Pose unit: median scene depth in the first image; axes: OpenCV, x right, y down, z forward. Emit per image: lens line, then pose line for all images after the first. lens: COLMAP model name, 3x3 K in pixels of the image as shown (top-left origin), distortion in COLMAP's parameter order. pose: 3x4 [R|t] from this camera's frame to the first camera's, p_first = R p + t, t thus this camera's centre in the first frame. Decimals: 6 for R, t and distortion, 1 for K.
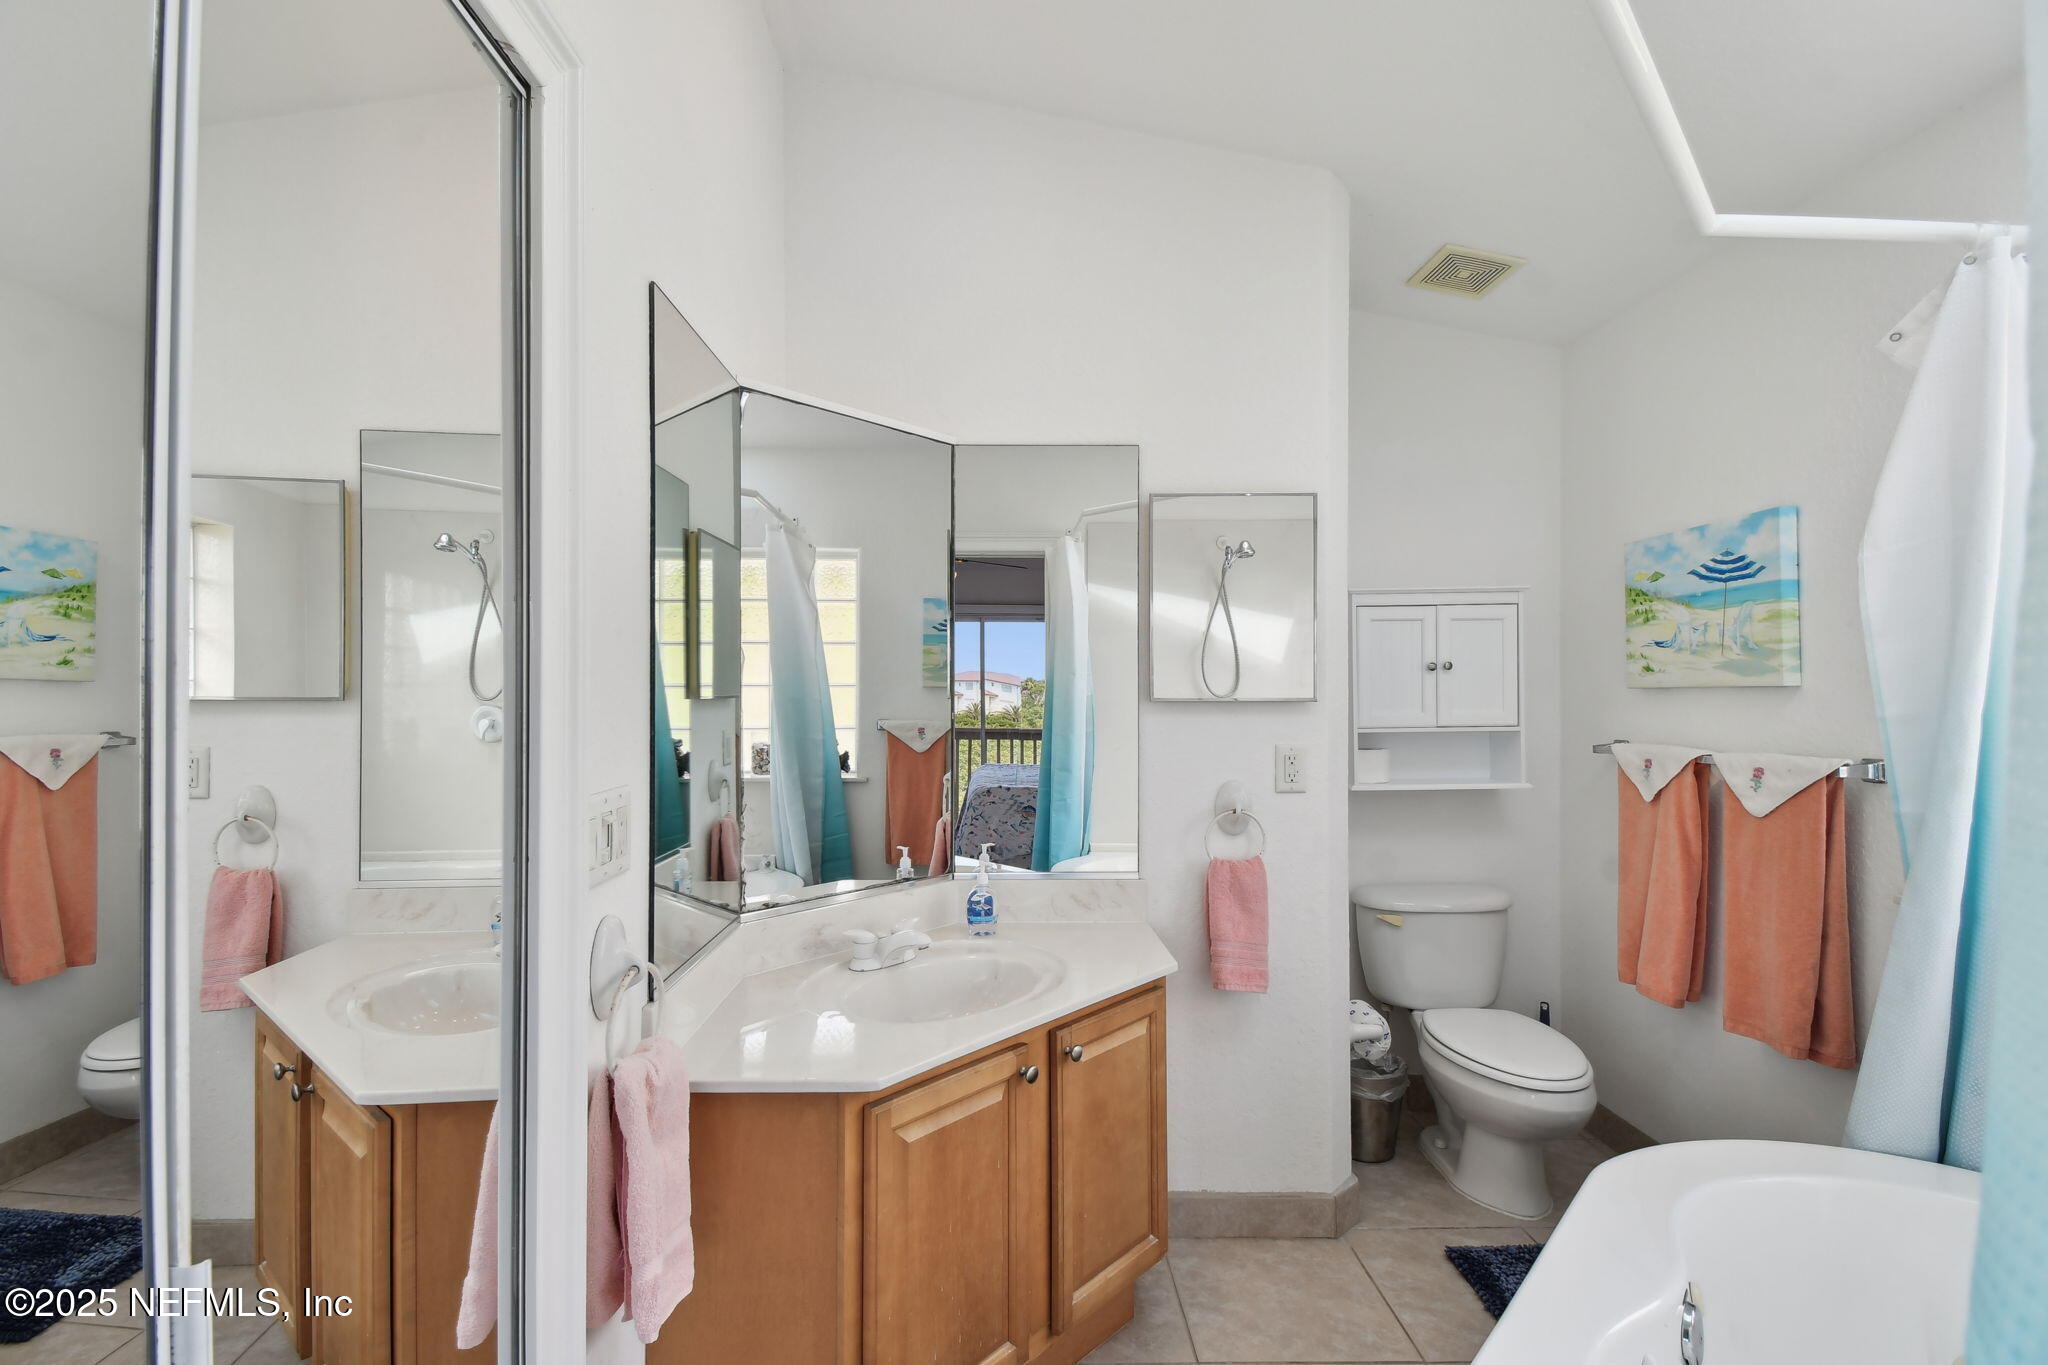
lens RADIAL K [[929.8, 0, 1007.0], [0, 929.8, 676.2], [0, 0, 1]] dist [0.026074, -0.010721]
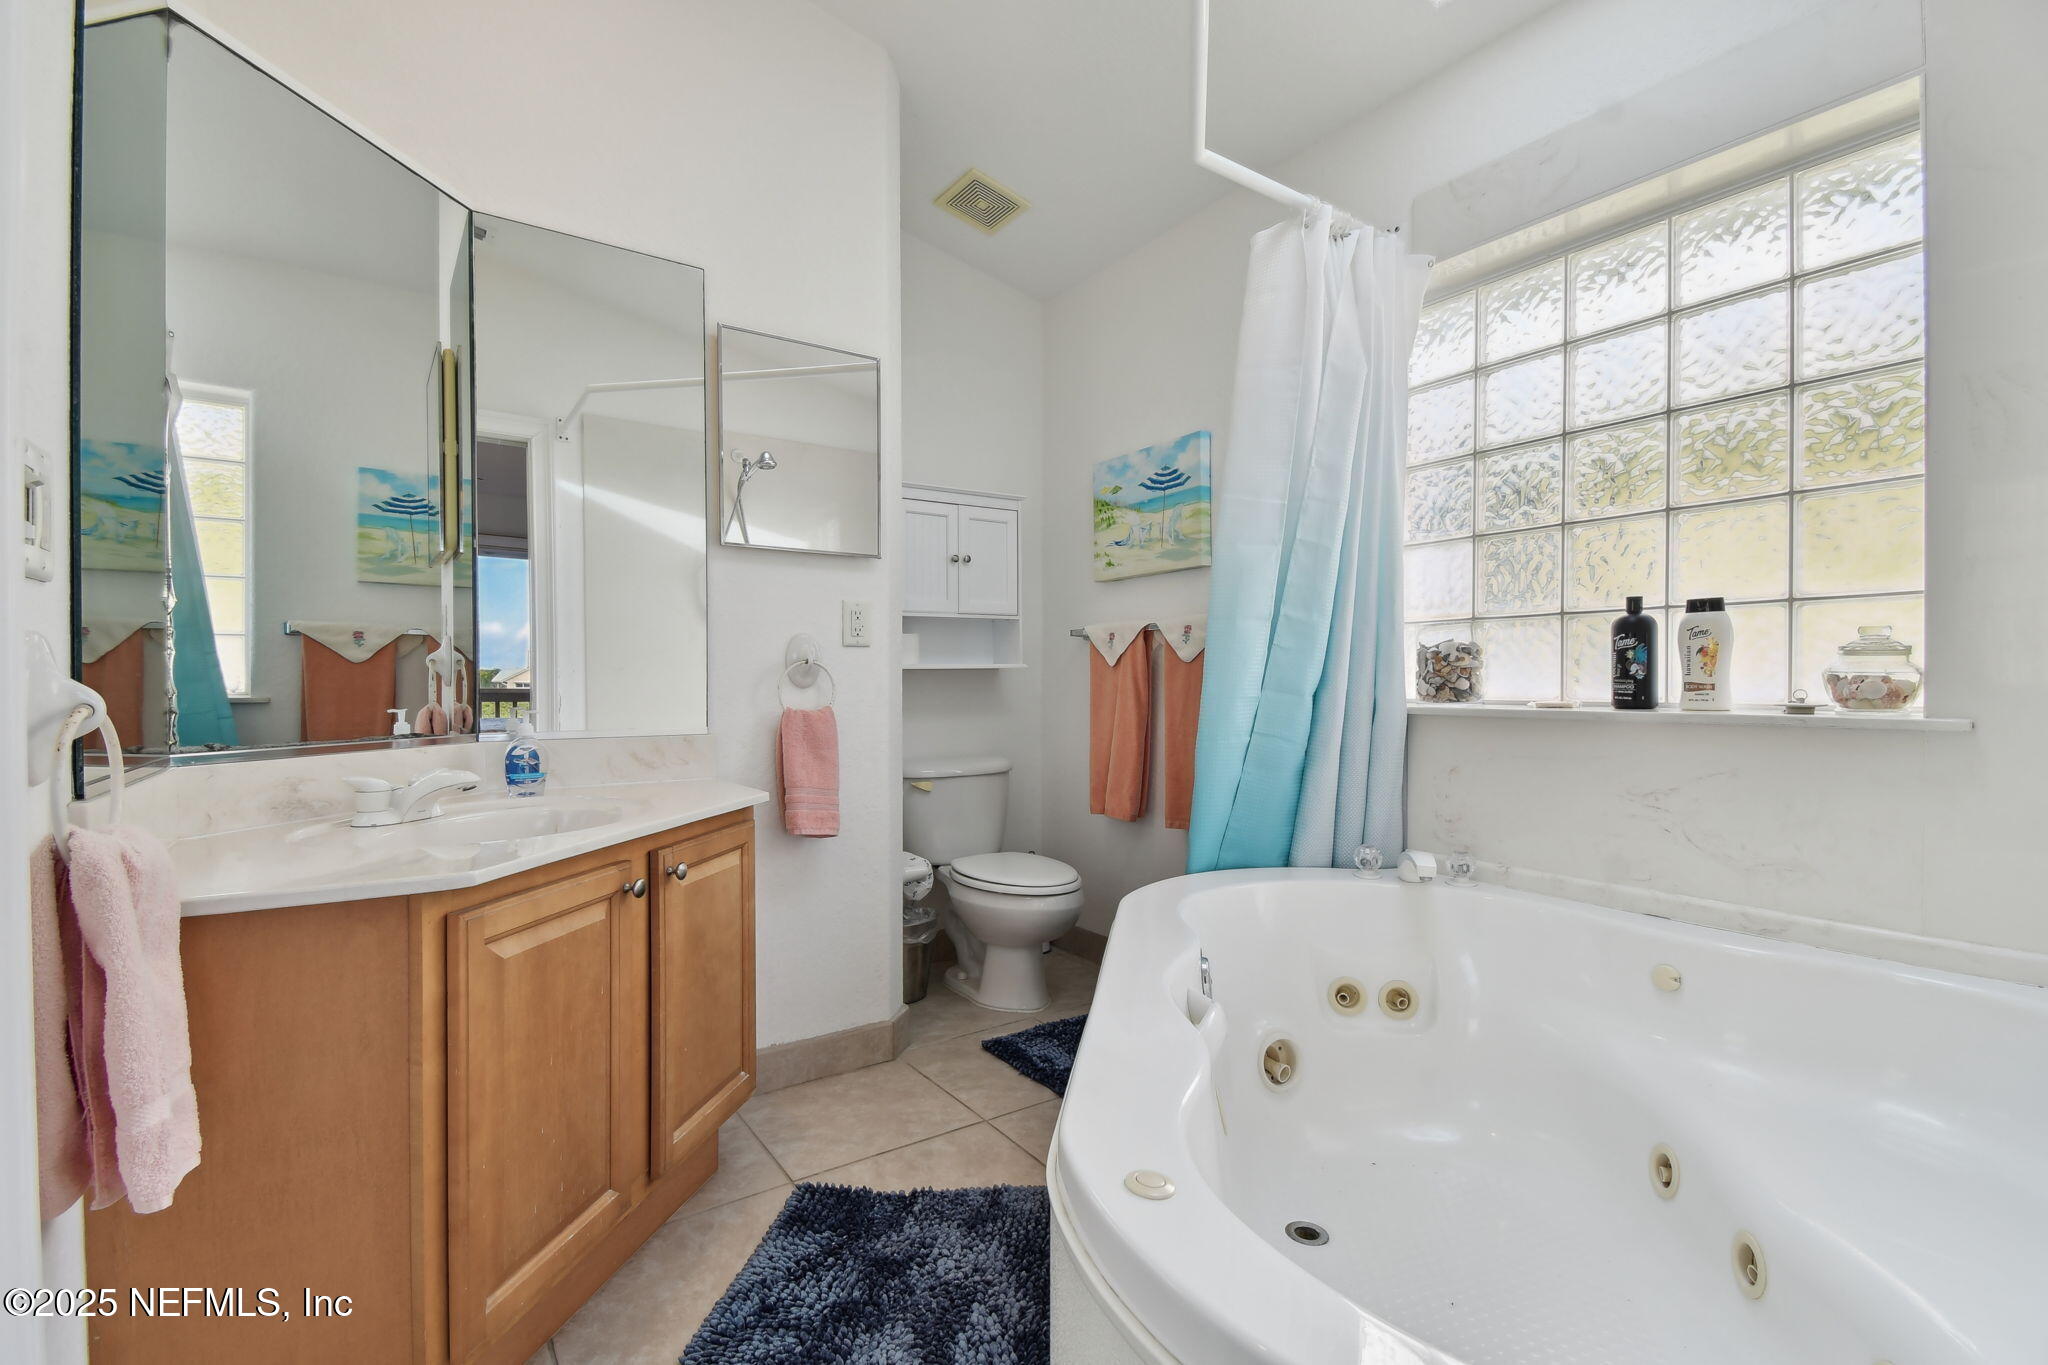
lens RADIAL K [[929.8, 0, 1034.6], [0, 929.8, 681.9], [0, 0, 1]] dist [0.026074, -0.010721]
pose [[0.827659, -0.007376, 0.561183, -0.115012], [-0.001678, 0.999877, 0.015616, 0.150989], [-0.561229, -0.013866, 0.827545, 0.030143]]
